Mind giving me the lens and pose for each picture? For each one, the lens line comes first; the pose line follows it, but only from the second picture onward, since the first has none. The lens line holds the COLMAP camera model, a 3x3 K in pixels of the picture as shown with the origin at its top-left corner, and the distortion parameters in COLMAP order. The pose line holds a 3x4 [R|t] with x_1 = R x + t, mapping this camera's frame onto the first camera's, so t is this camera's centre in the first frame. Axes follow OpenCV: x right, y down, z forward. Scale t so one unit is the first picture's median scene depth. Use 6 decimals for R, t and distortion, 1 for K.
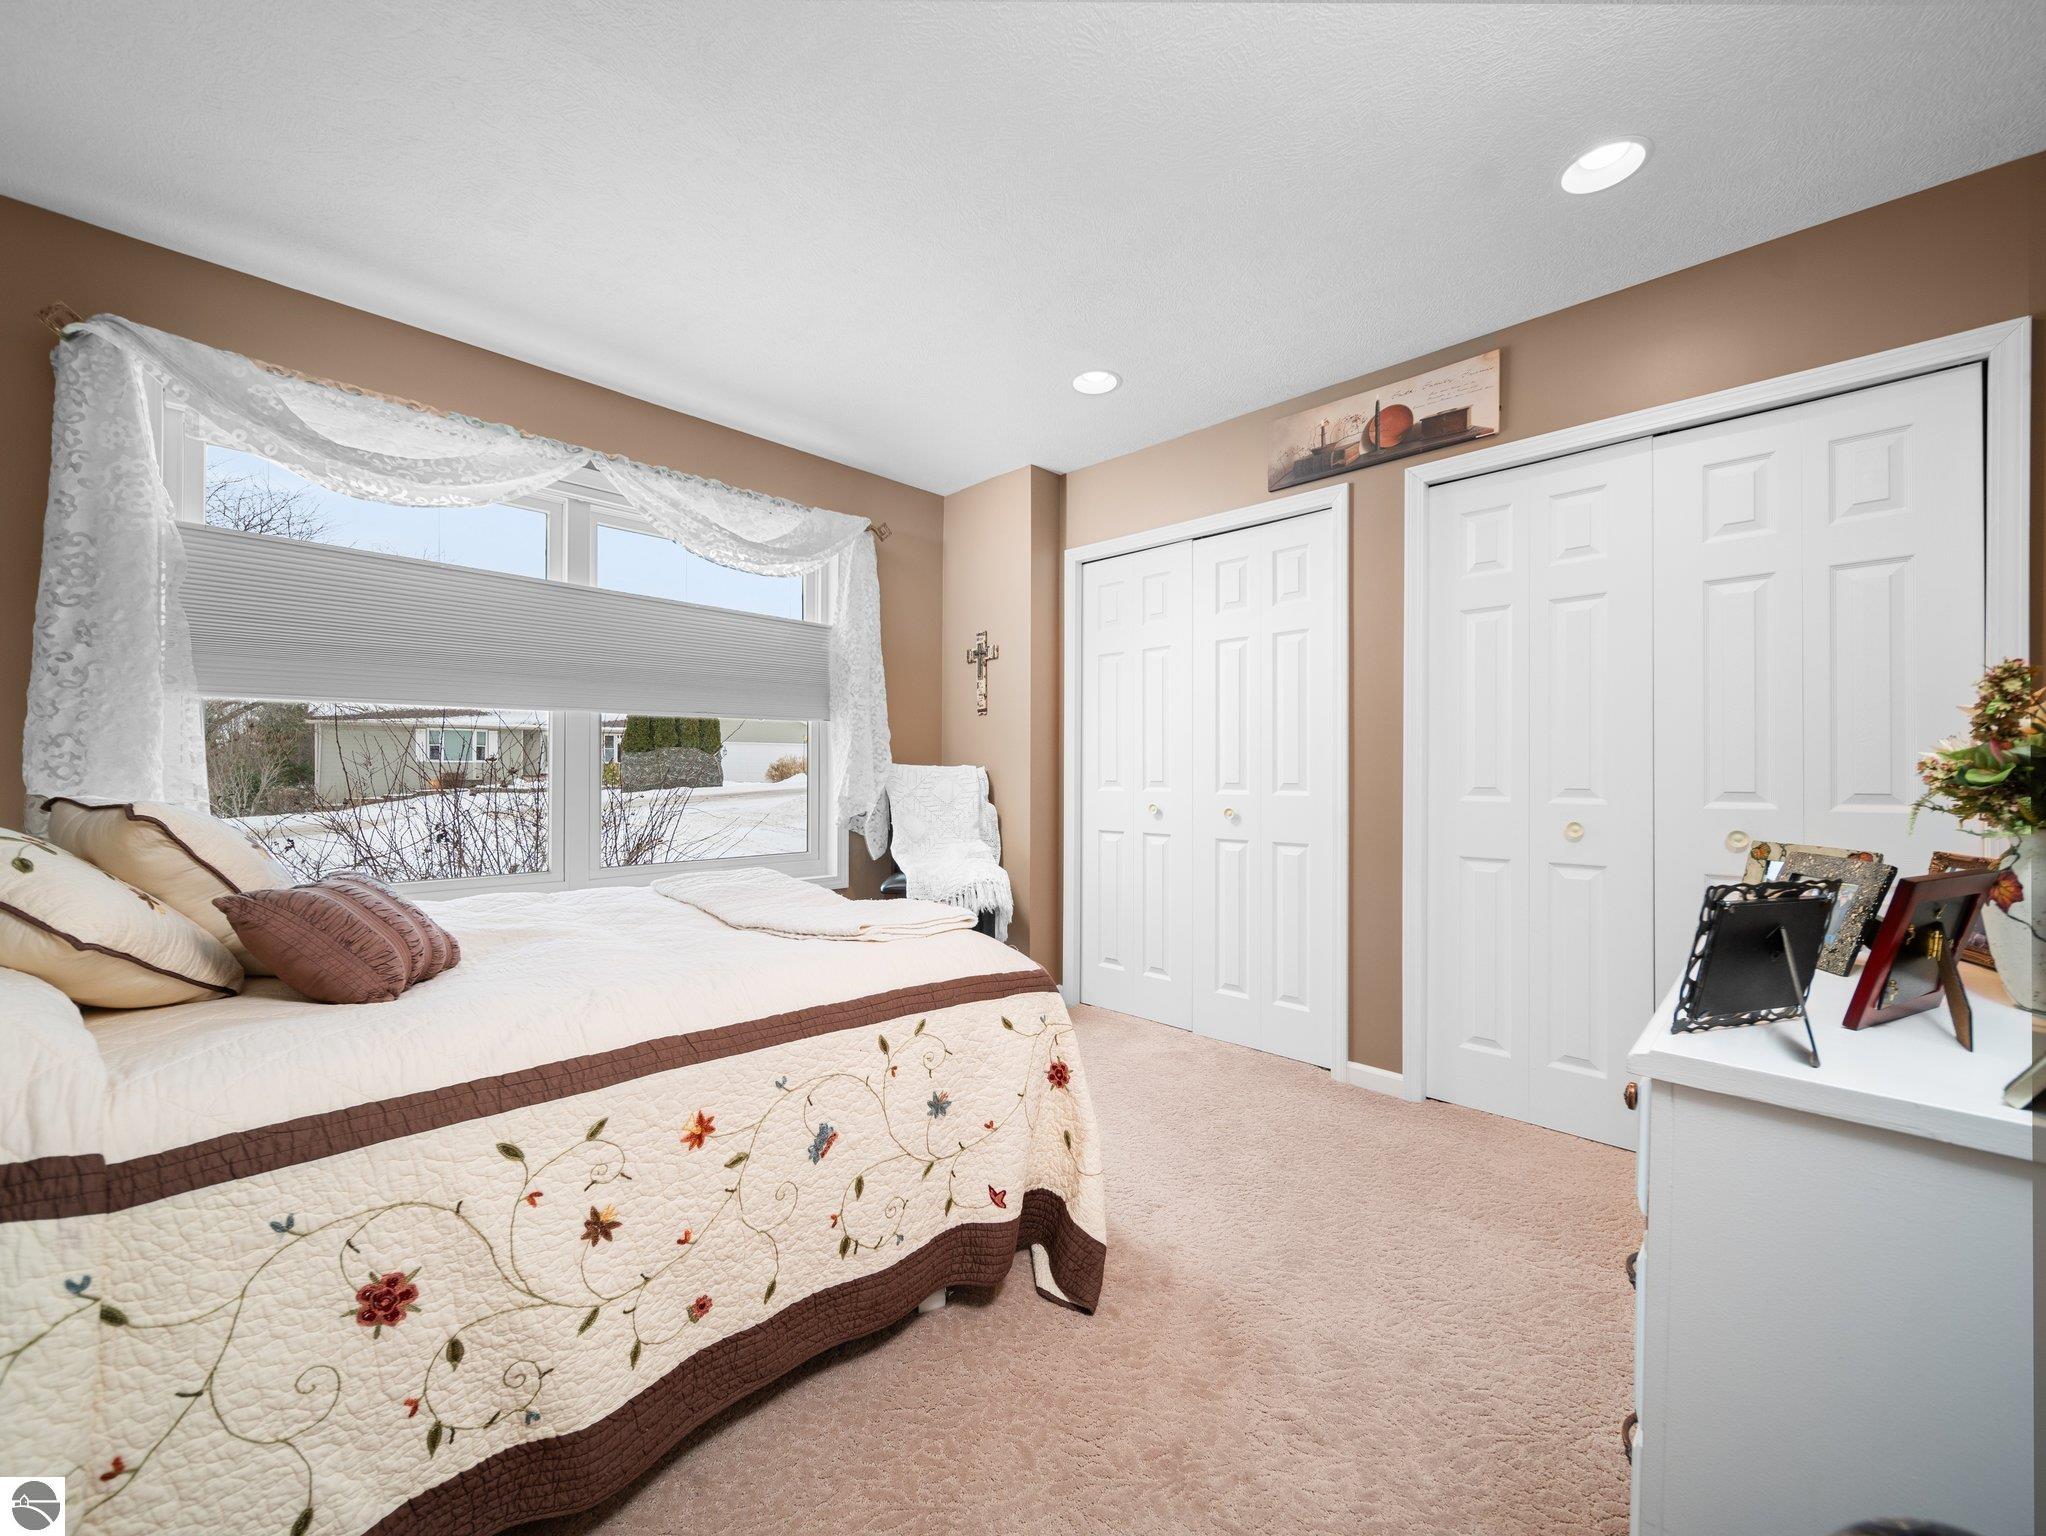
lens RADIAL K [[813.7, 0, 1023.0], [0, 813.7, 768.0], [0, 0, 1]] dist [-0.000049, -0.000130]
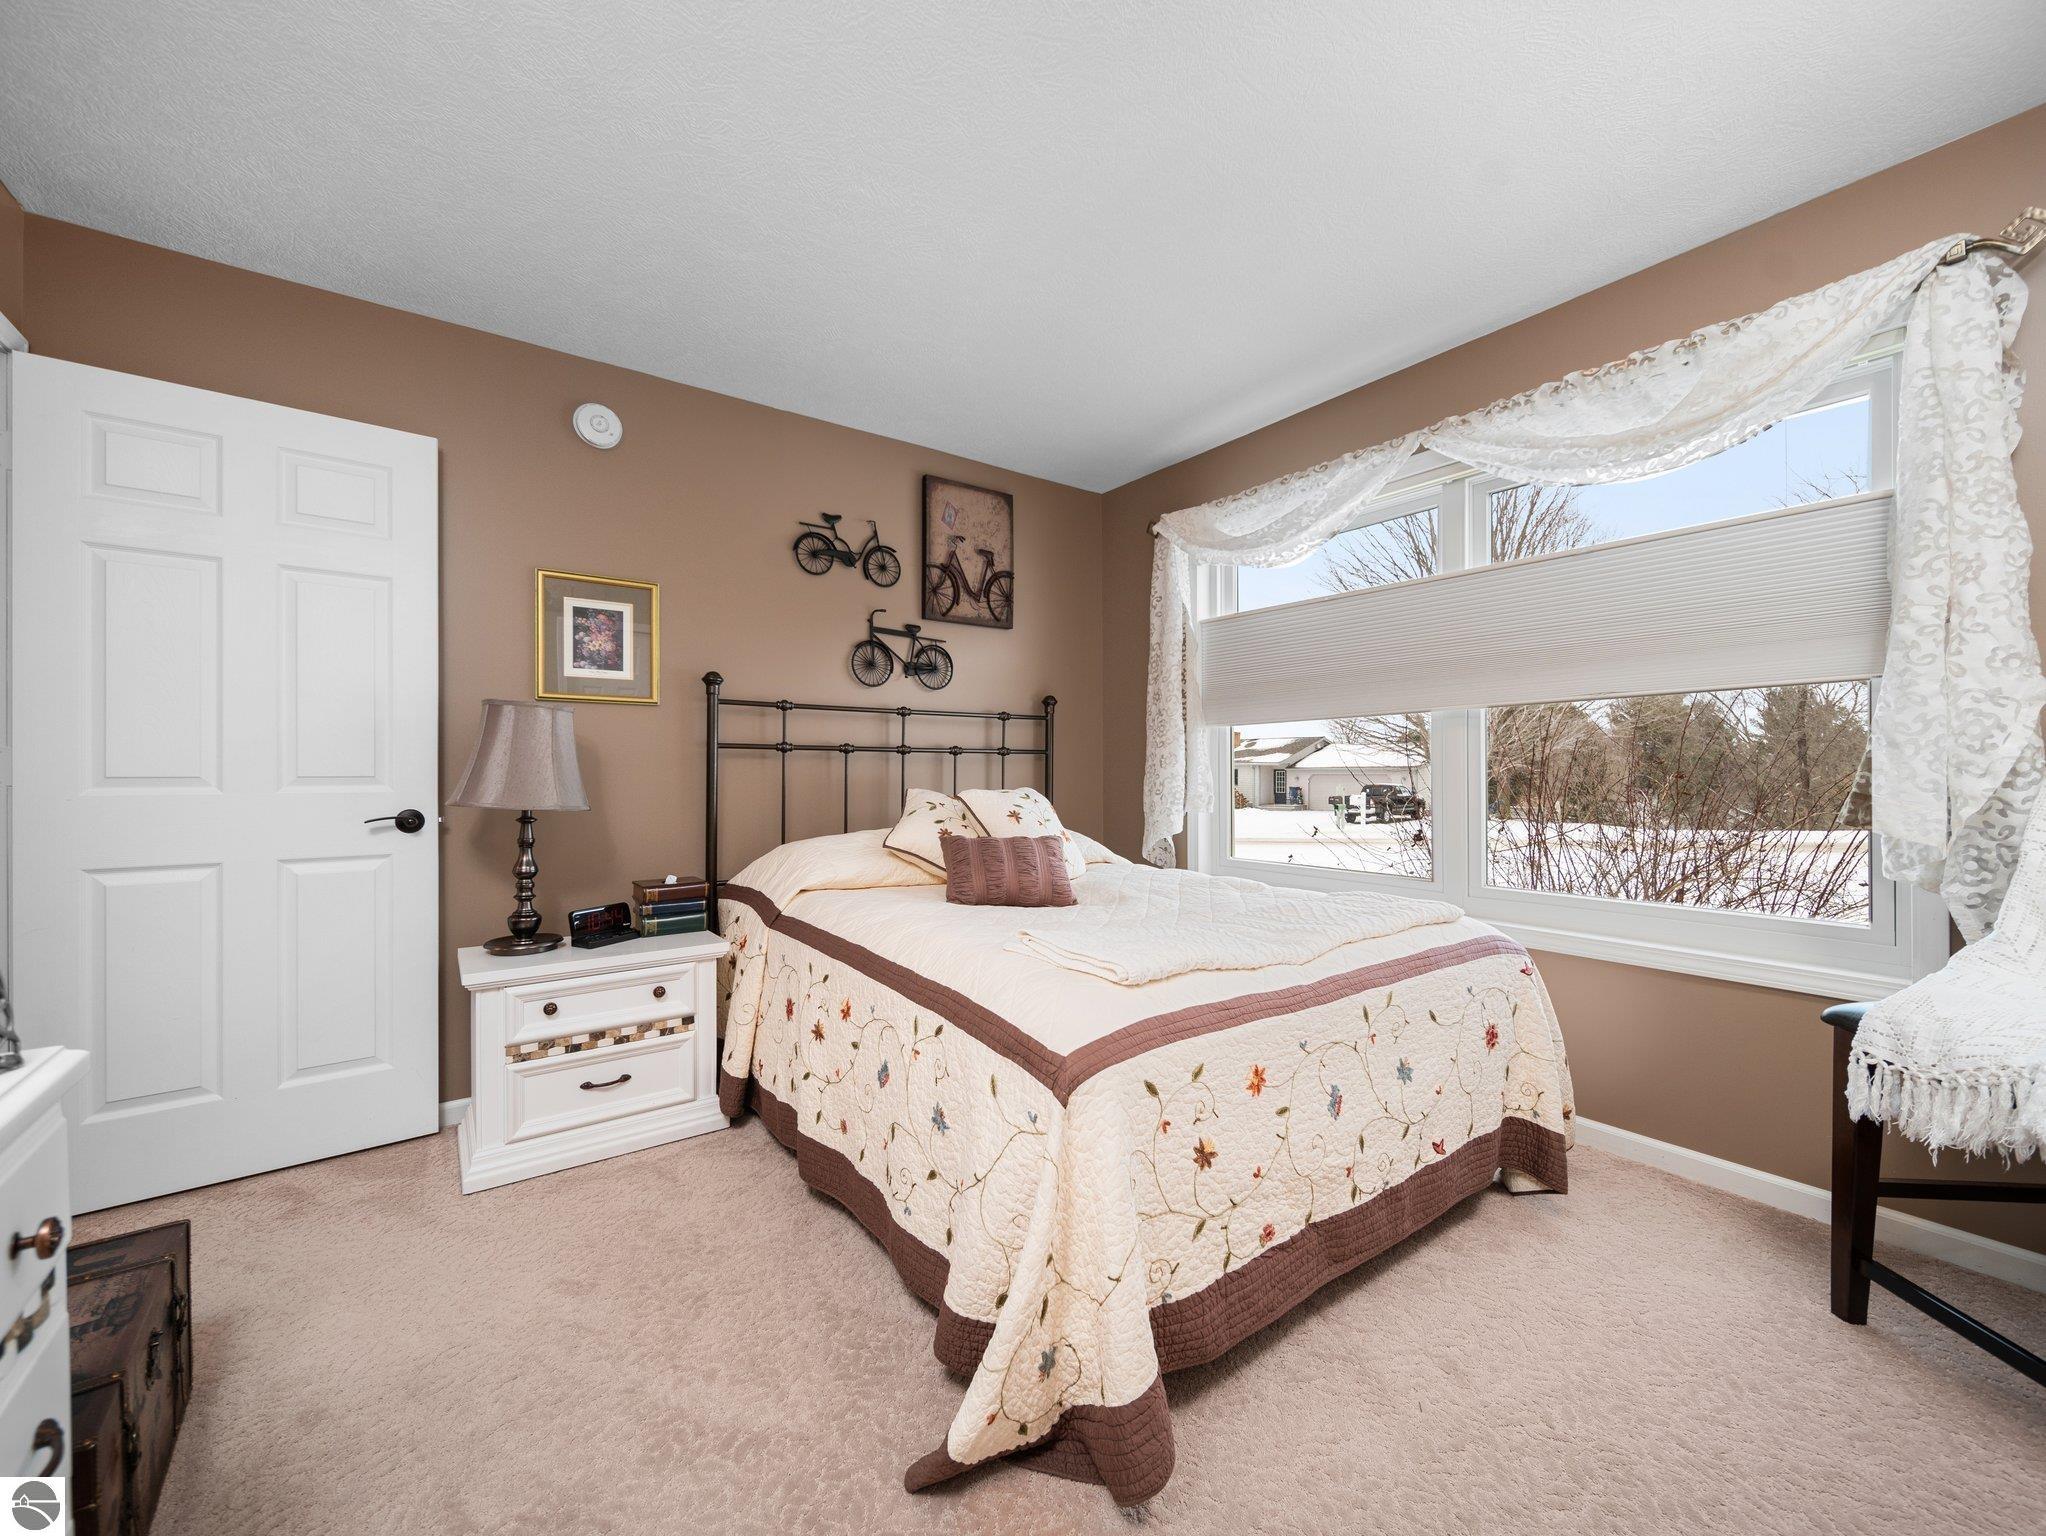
lens RADIAL K [[813.7, 0, 1023.0], [0, 813.7, 768.0], [0, 0, 1]] dist [-0.000049, -0.000130]
pose [[-0.161628, -0.006207, -0.986832, 0.831813], [0.001622, 0.999977, -0.006555, 0.003210], [0.986850, -0.002660, -0.161615, 1.247746]]
